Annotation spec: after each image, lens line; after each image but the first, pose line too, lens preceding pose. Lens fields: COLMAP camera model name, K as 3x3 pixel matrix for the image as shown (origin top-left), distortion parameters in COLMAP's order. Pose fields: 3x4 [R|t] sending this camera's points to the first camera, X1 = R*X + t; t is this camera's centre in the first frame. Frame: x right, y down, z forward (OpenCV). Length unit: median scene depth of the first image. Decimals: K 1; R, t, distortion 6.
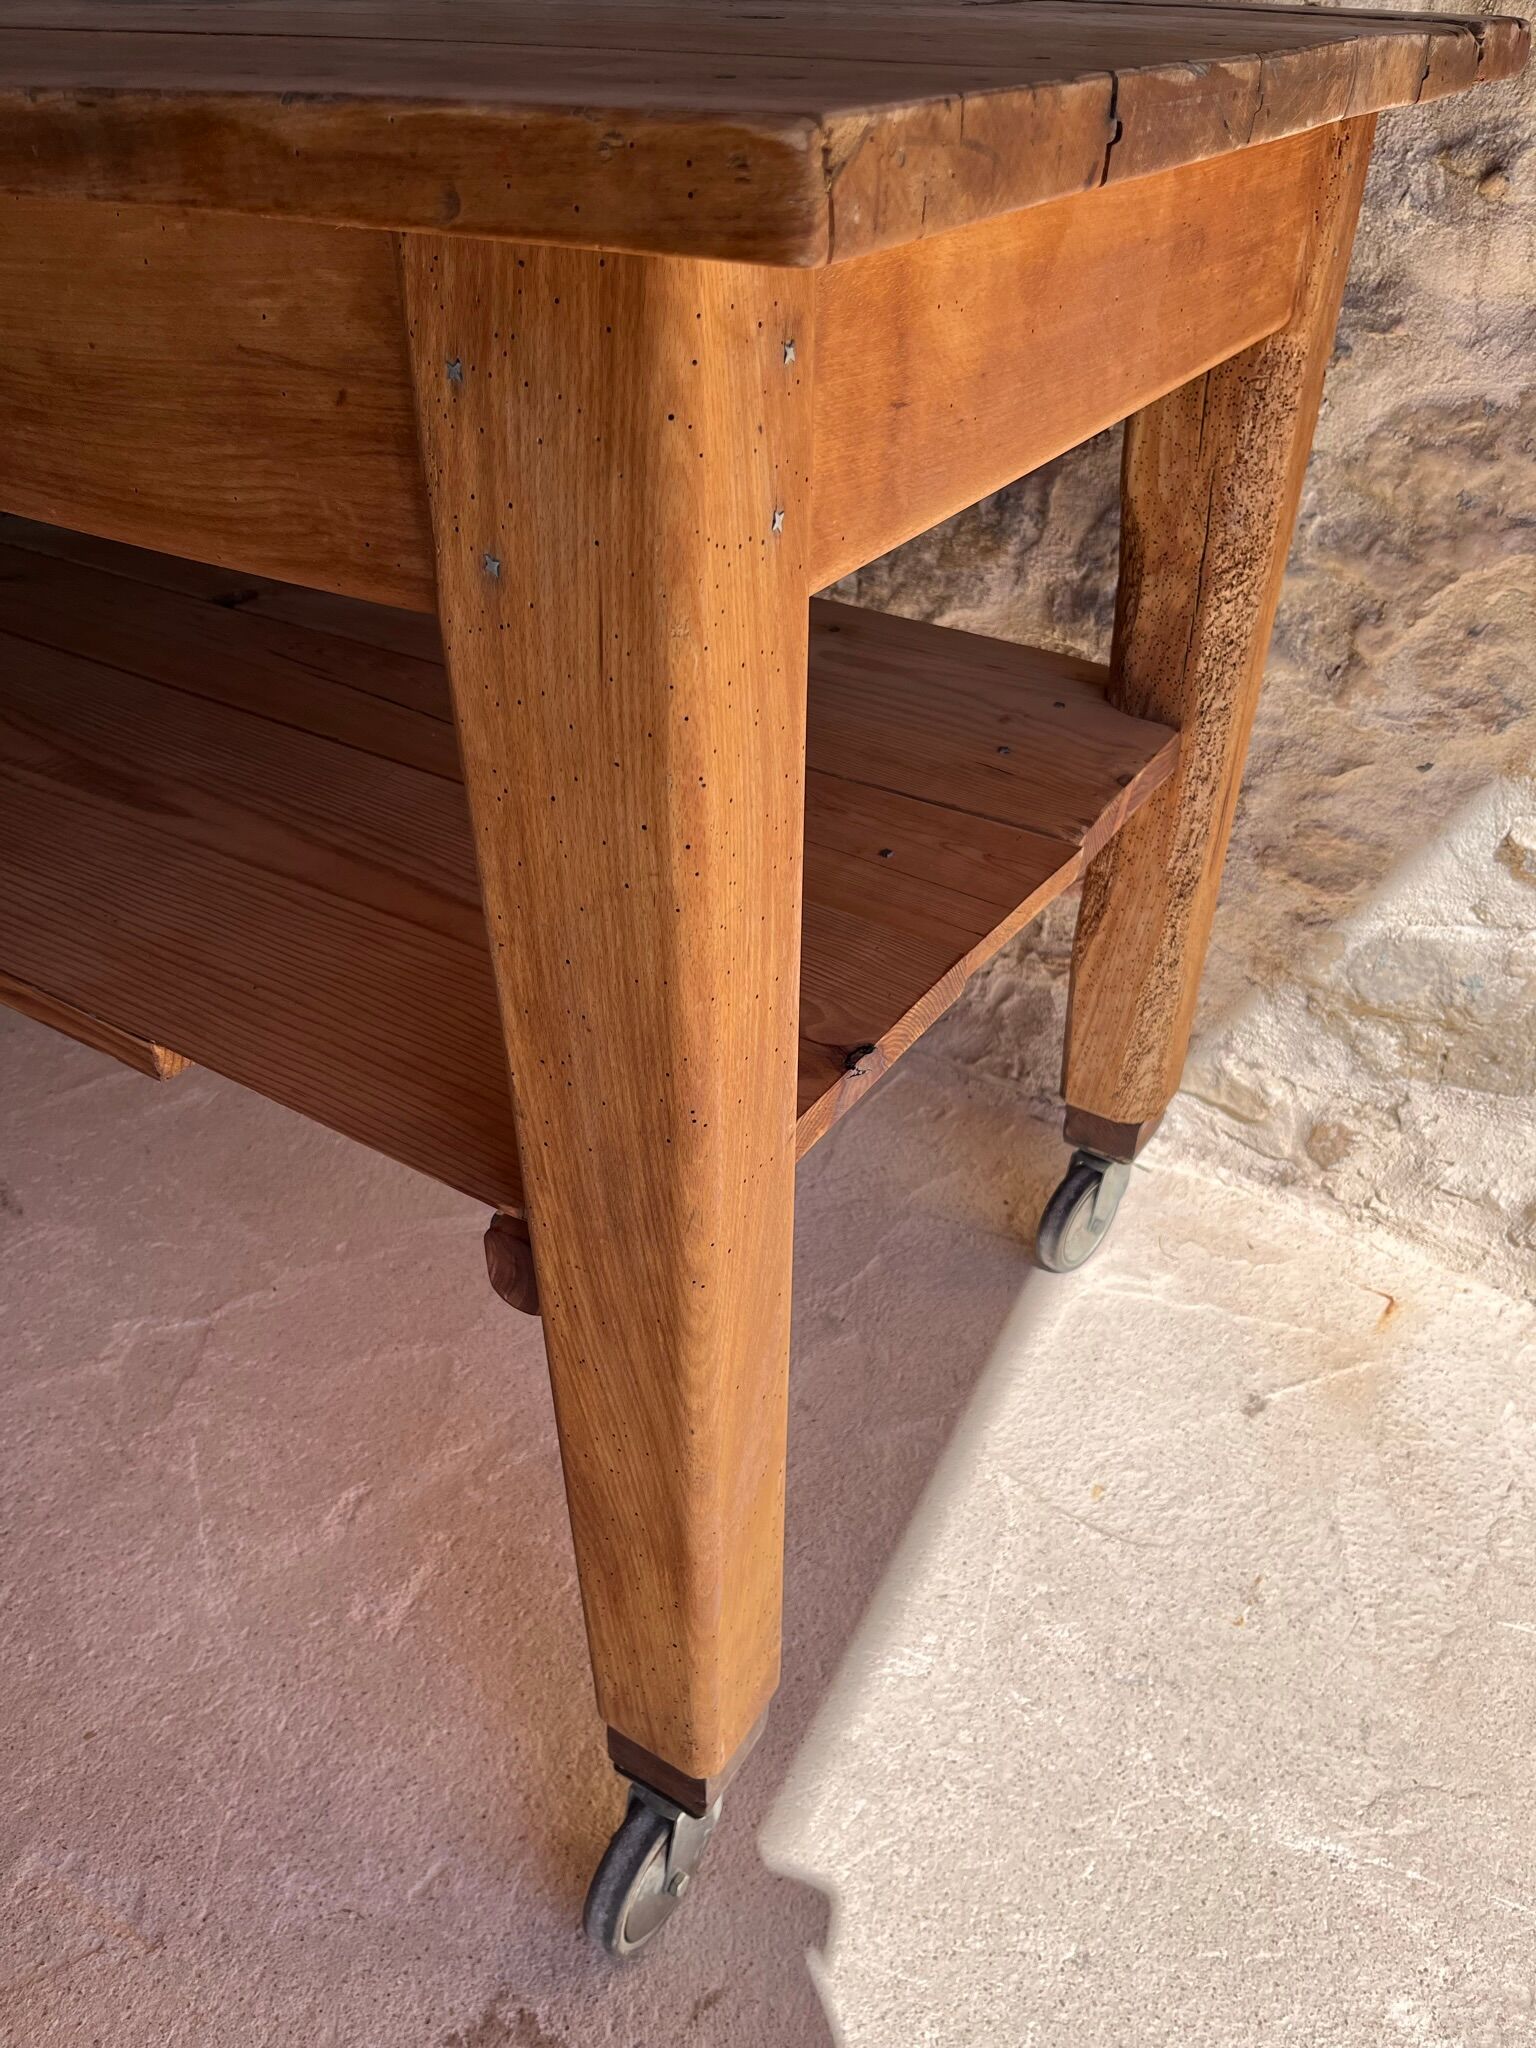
lens RADIAL K [[1564.5, 0, 761.7], [0, 1564.5, 1036.6], [0, 0, 1]] dist [0.047384, -0.076759]
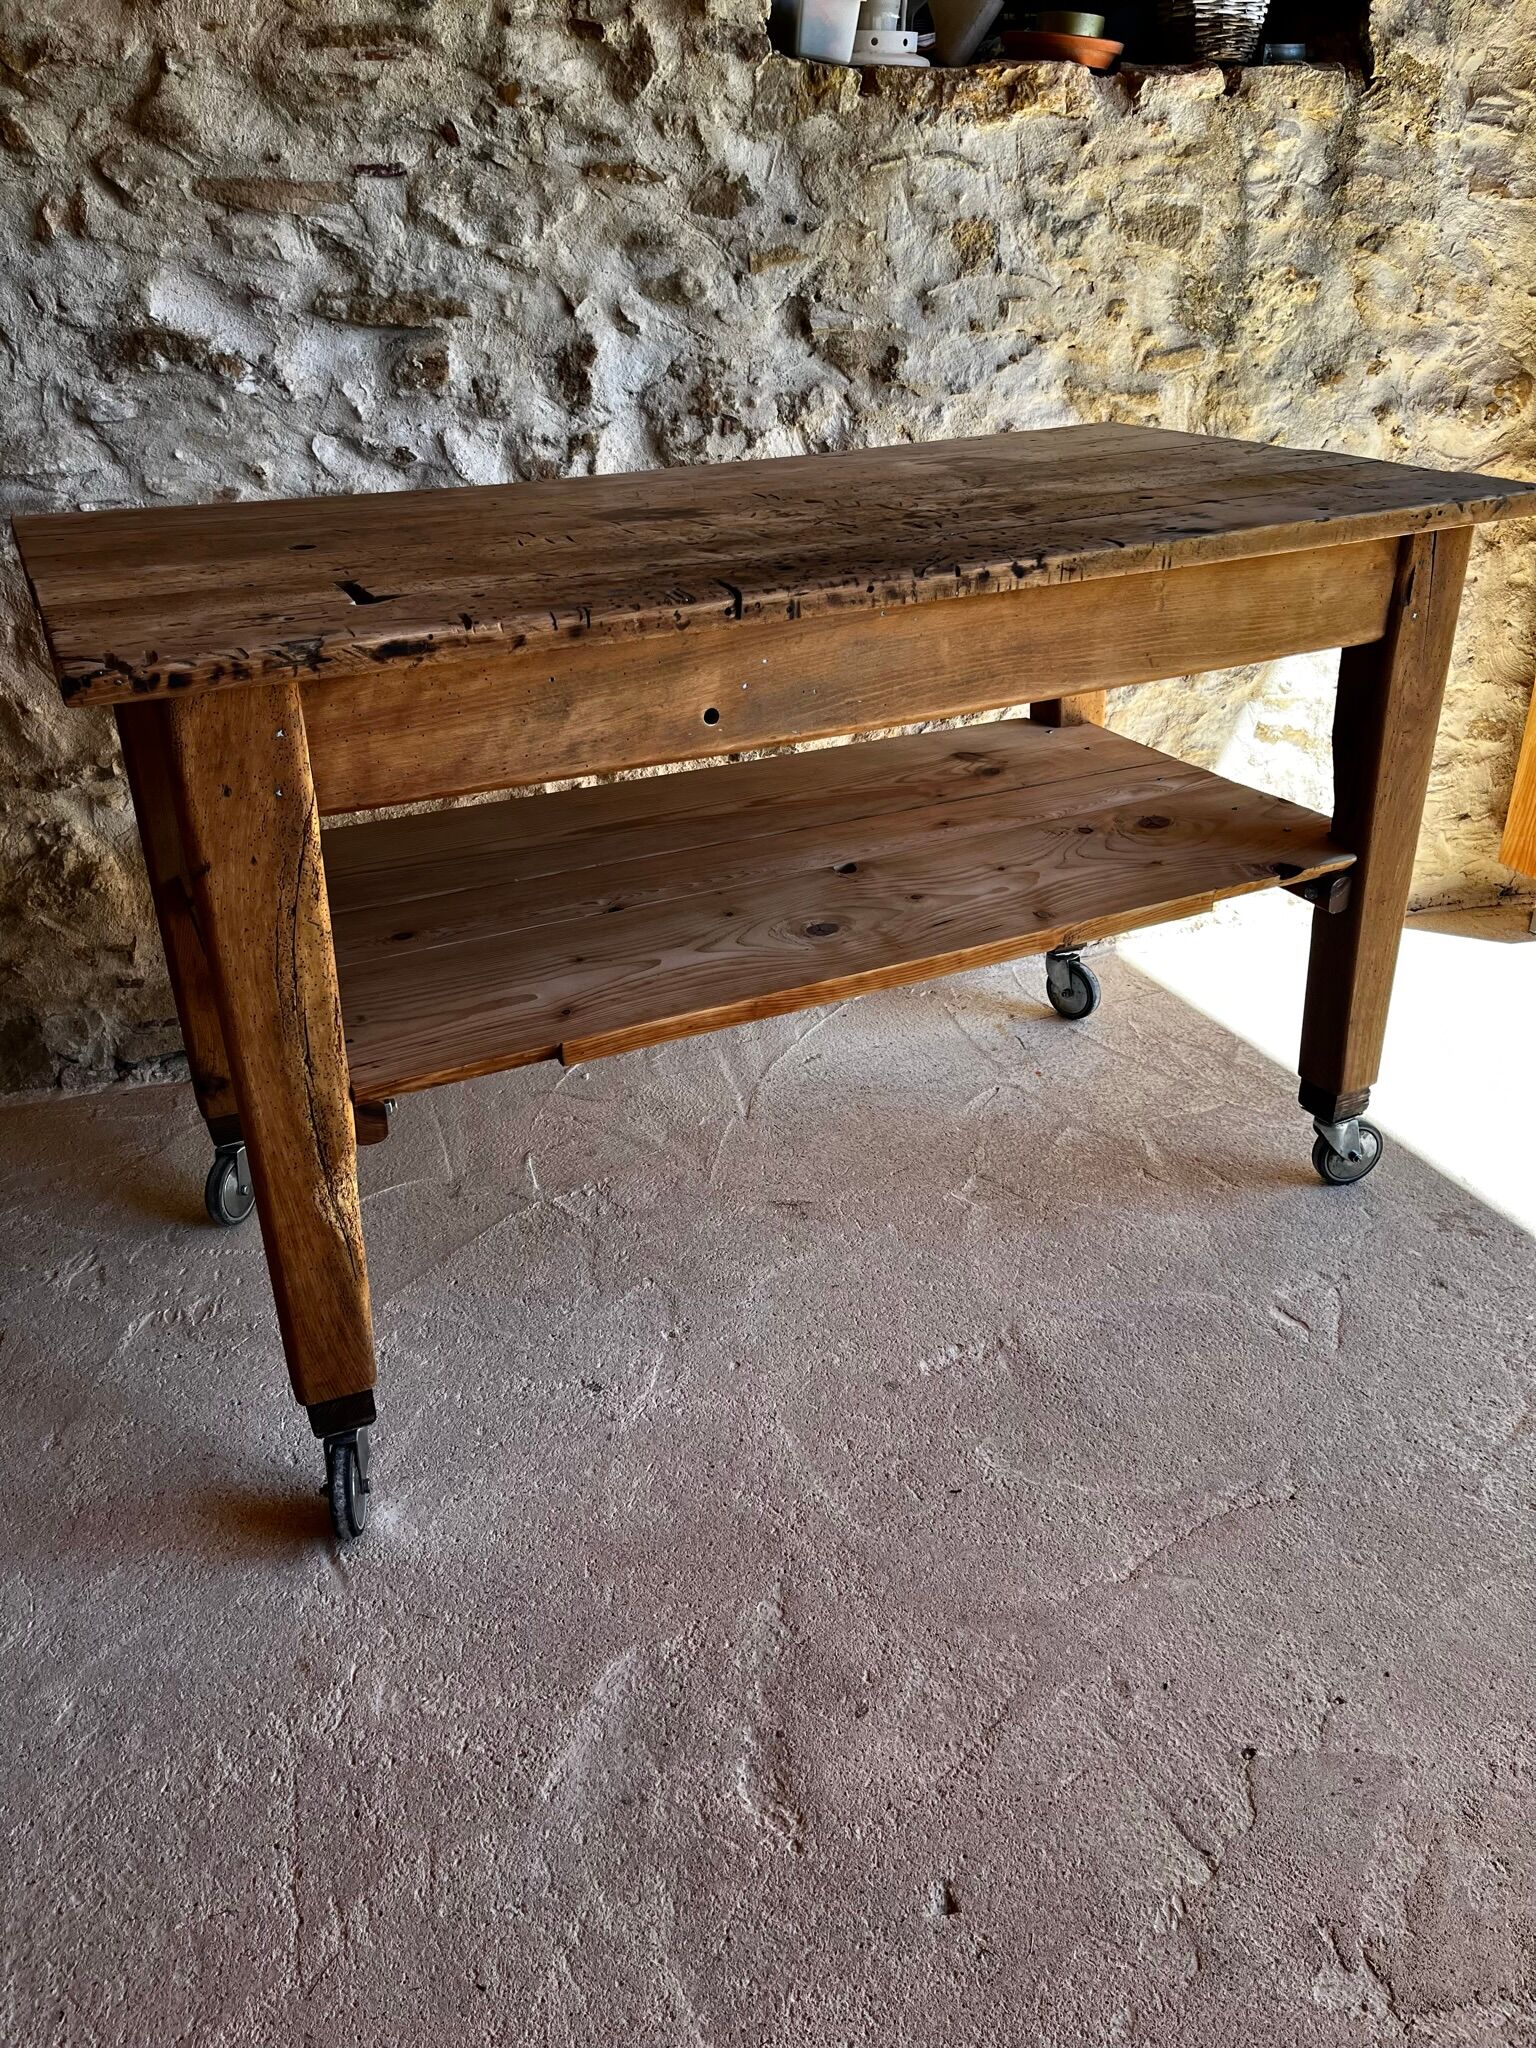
lens RADIAL K [[1547.9, 0, 771.6], [0, 1547.9, 1027.9], [0, 0, 1]] dist [0.049412, -0.072449]
pose [[0.670009, -0.361007, 0.648662, -1.640846], [0.455481, 0.889900, 0.024795, -0.110728], [-0.586195, 0.278840, 0.760673, -0.201907]]
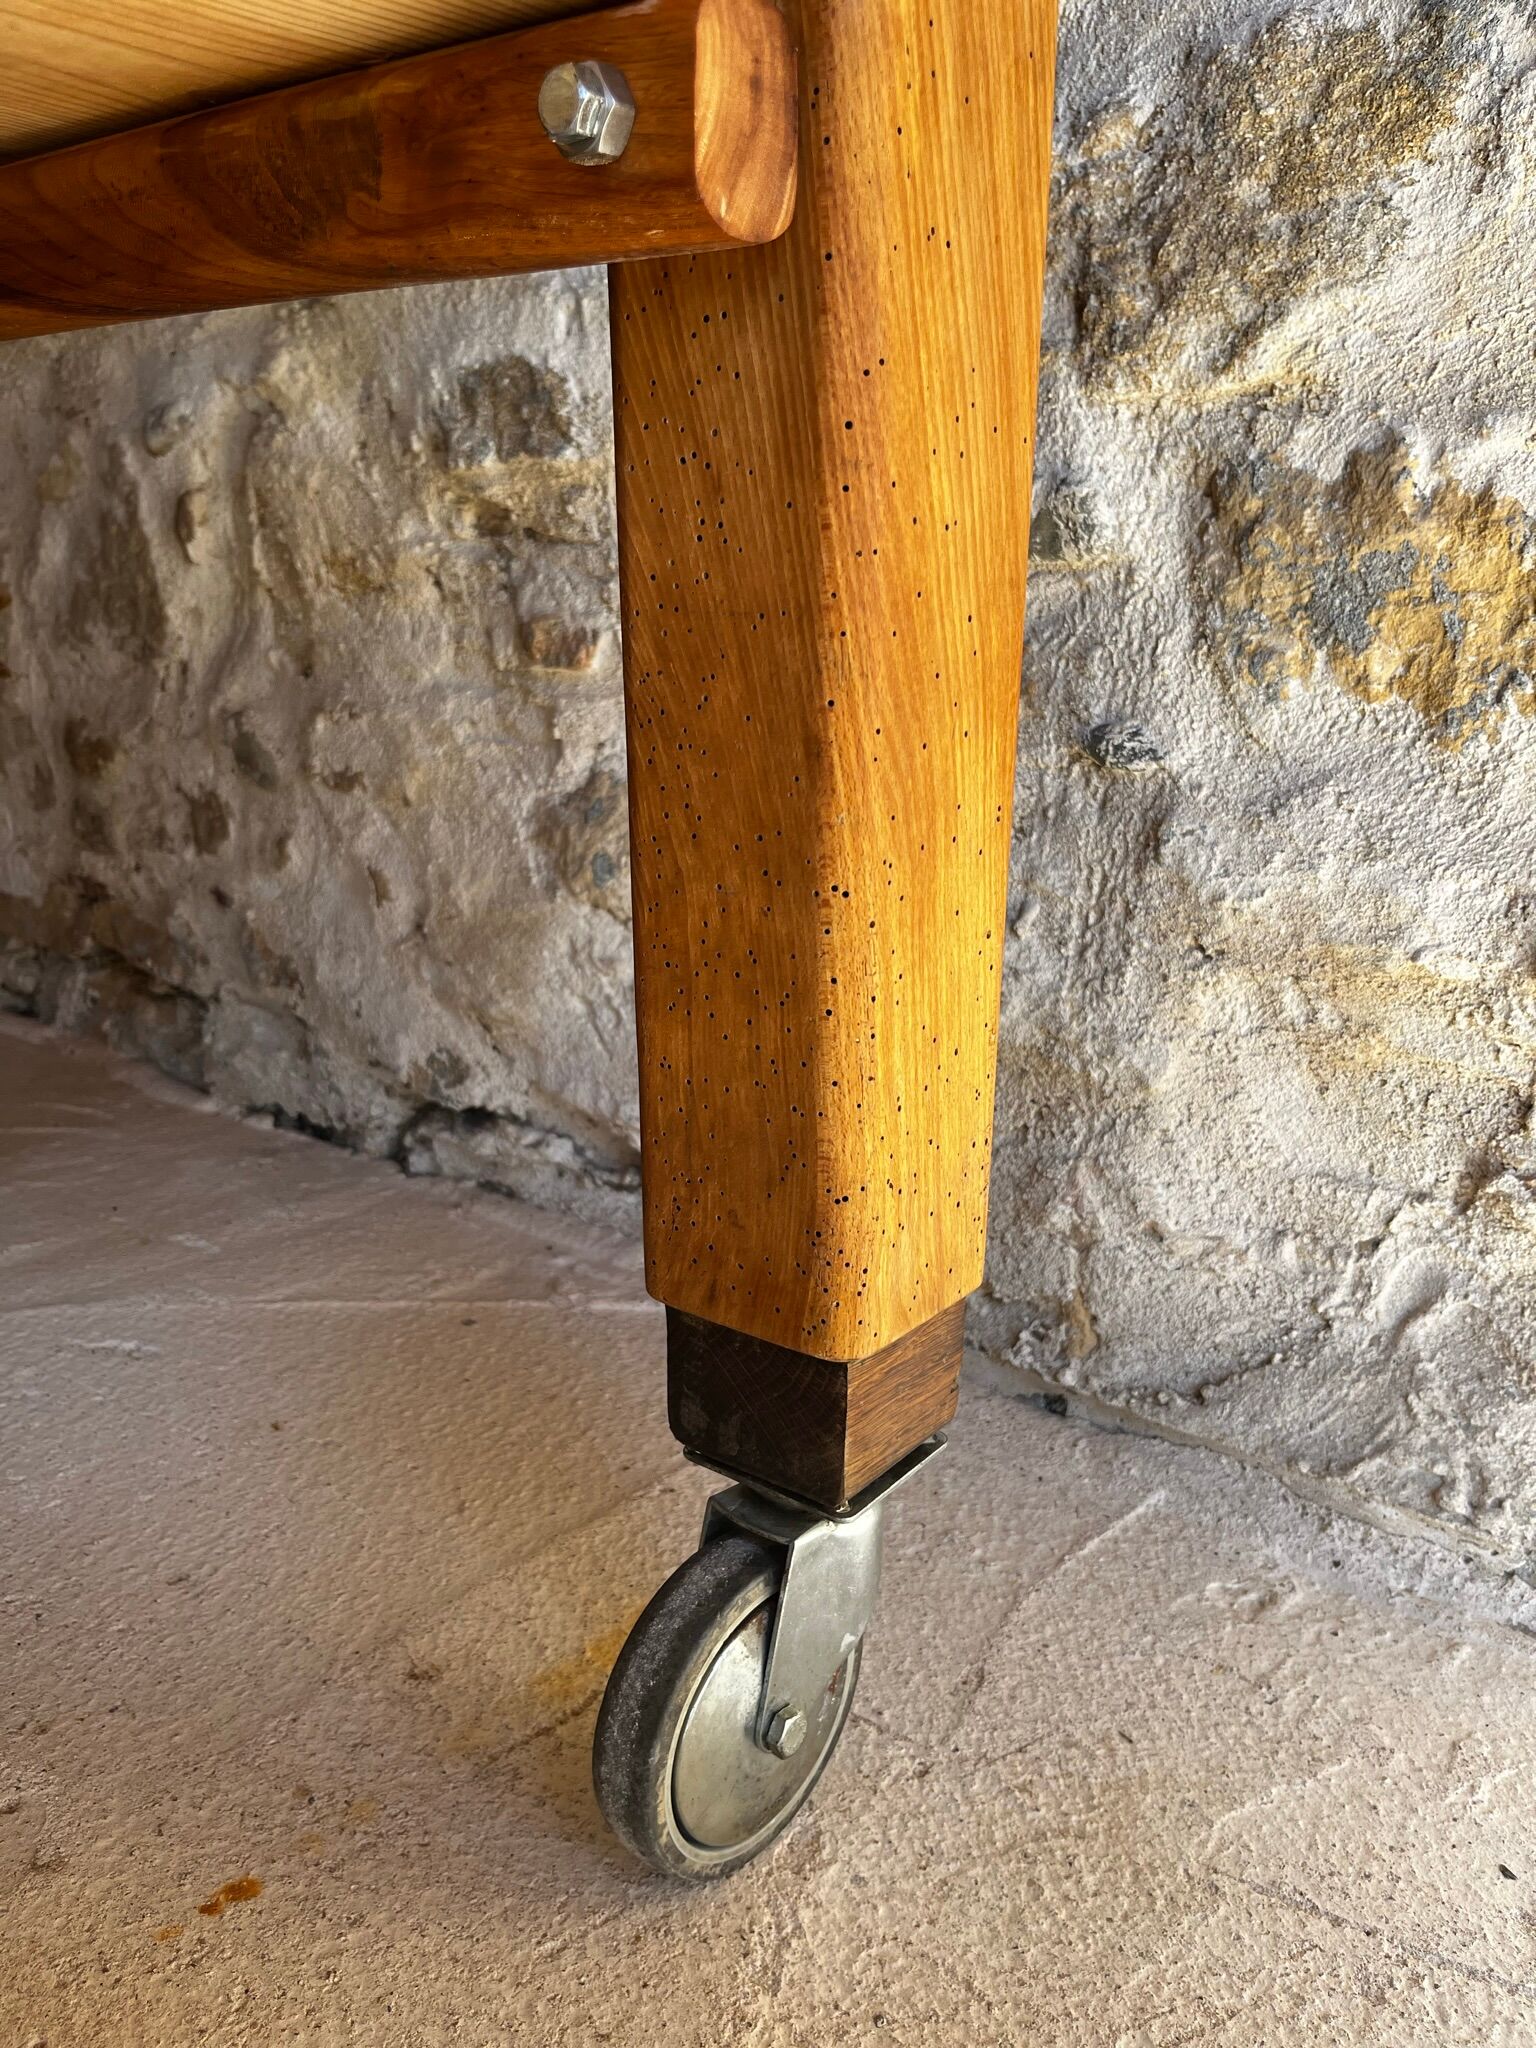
lens RADIAL K [[1579.8, 0, 768.8], [0, 1579.8, 1016.7], [0, 0, 1]] dist [0.047810, -0.095490]
pose [[0.994428, 0.046562, -0.094580, 0.028968], [-0.076940, 0.933882, -0.349206, 0.077486], [0.072067, 0.354538, 0.932260, 0.727957]]
